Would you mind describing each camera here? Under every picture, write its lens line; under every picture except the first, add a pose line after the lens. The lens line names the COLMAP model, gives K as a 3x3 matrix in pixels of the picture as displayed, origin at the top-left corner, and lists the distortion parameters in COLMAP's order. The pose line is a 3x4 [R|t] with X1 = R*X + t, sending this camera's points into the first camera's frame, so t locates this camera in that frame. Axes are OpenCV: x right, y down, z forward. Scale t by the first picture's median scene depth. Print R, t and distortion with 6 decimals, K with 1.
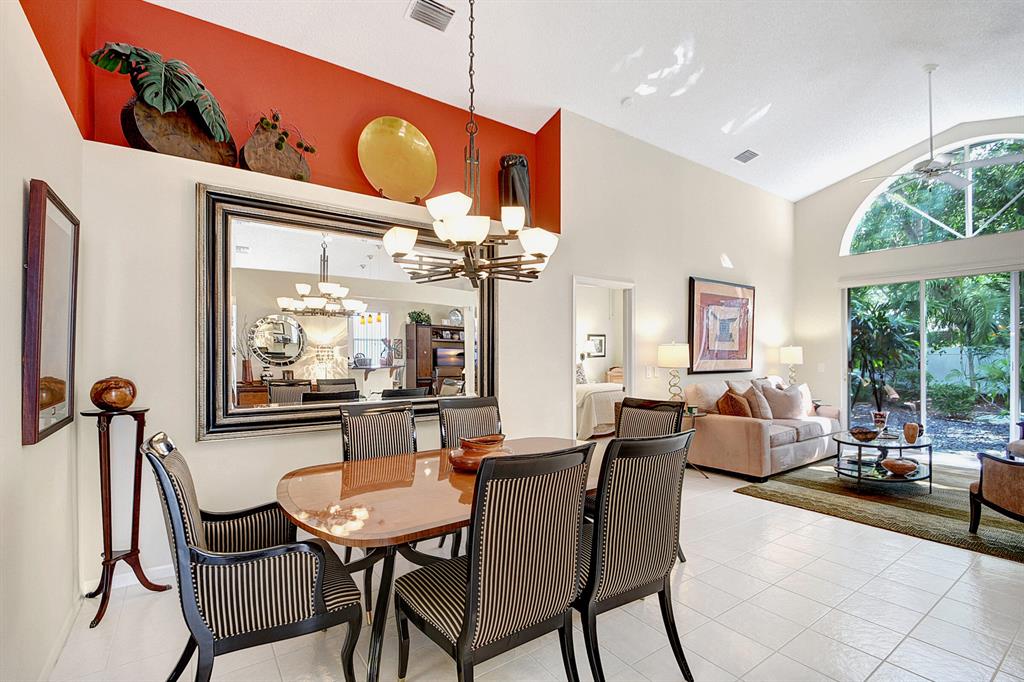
lens RADIAL K [[441.1, 0, 513.6], [0, 441.1, 356.8], [0, 0, 1]] dist [0.001075, -0.013262]
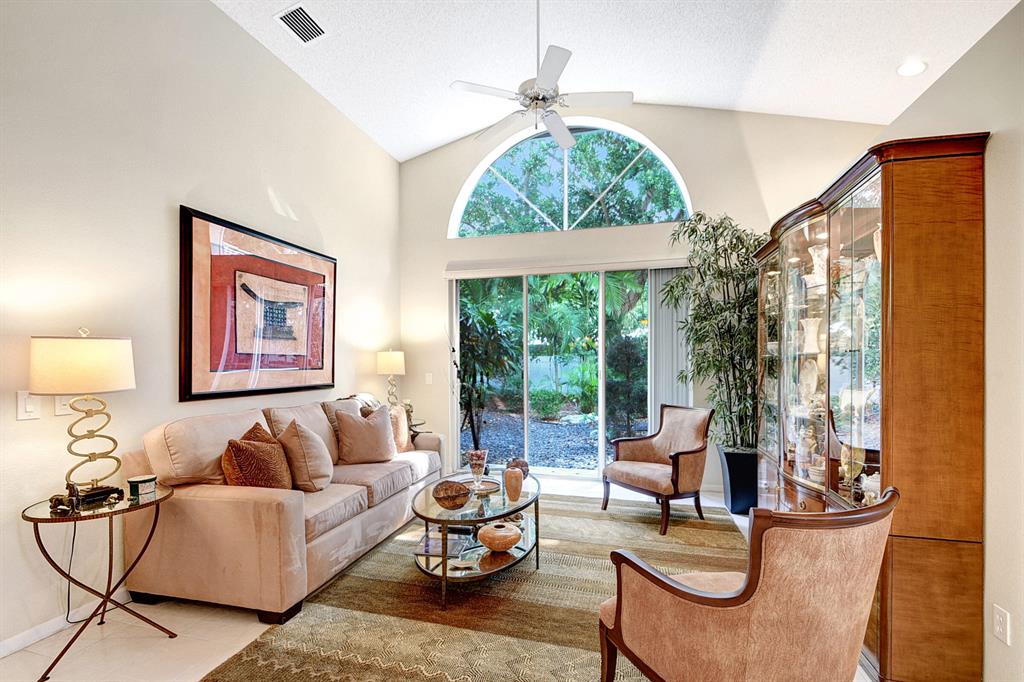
lens RADIAL K [[460.5, 0, 508.2], [0, 460.5, 363.6], [0, 0, 1]] dist [0.000714, 0.000040]
pose [[0.754904, -0.001490, 0.655834, 0.324109], [0.003561, 0.999992, -0.001826, -0.000565], [-0.655826, 0.003714, 0.754903, 0.348964]]
